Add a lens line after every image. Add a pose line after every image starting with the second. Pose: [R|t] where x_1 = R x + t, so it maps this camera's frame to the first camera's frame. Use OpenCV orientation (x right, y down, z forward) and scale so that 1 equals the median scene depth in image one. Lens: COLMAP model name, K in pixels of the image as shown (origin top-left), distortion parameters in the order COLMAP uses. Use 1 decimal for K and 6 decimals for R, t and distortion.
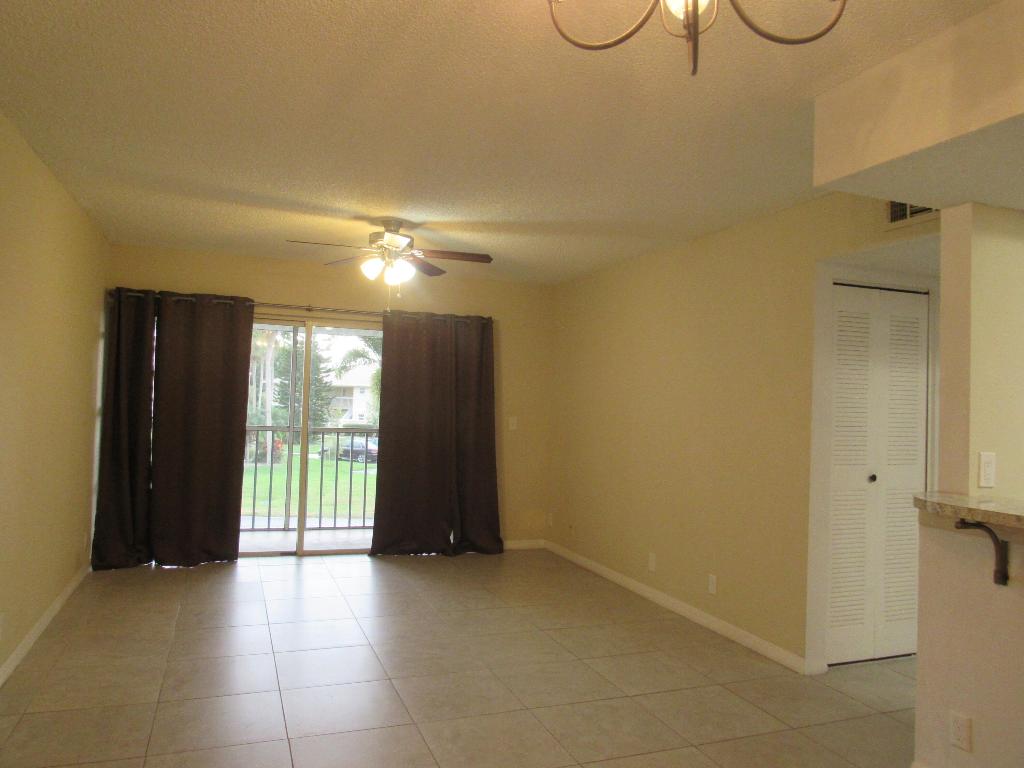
lens RADIAL K [[729.9, 0, 510.9], [0, 729.9, 379.5], [0, 0, 1]] dist [-0.024120, 0.002721]
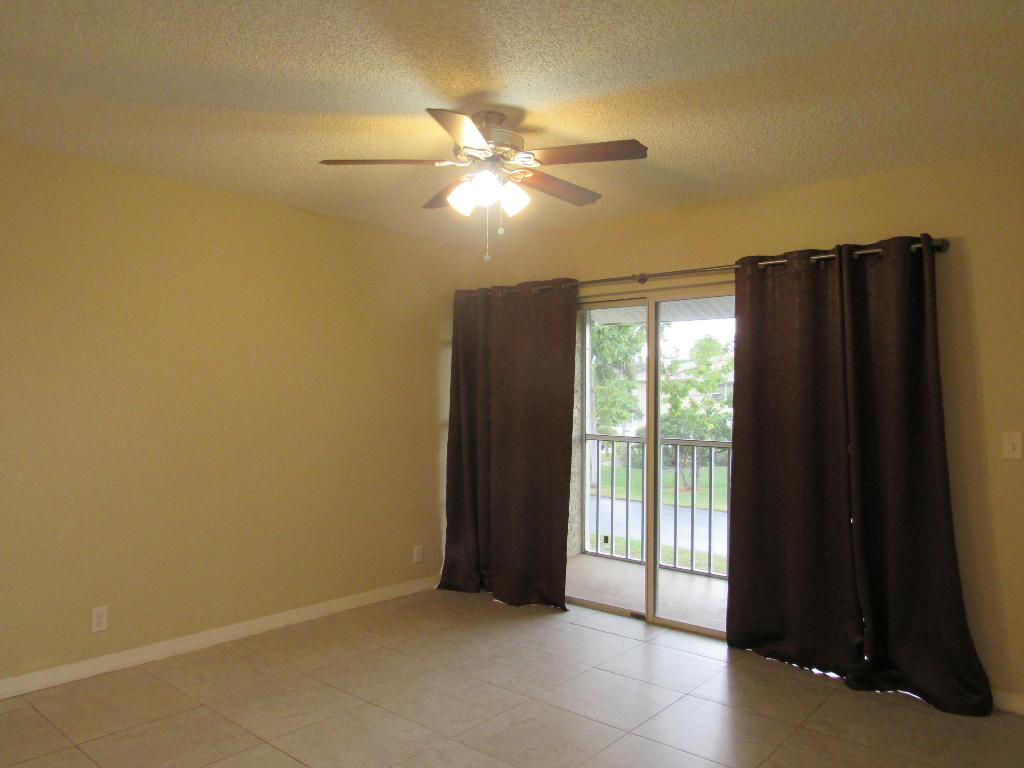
lens RADIAL K [[729.9, 0, 510.9], [0, 729.9, 379.5], [0, 0, 1]] dist [-0.024120, 0.002721]
pose [[0.487951, -0.052079, -0.871316, 0.282649], [0.037737, 0.998544, -0.038550, 0.024752], [0.872055, -0.014071, 0.489205, 0.534763]]
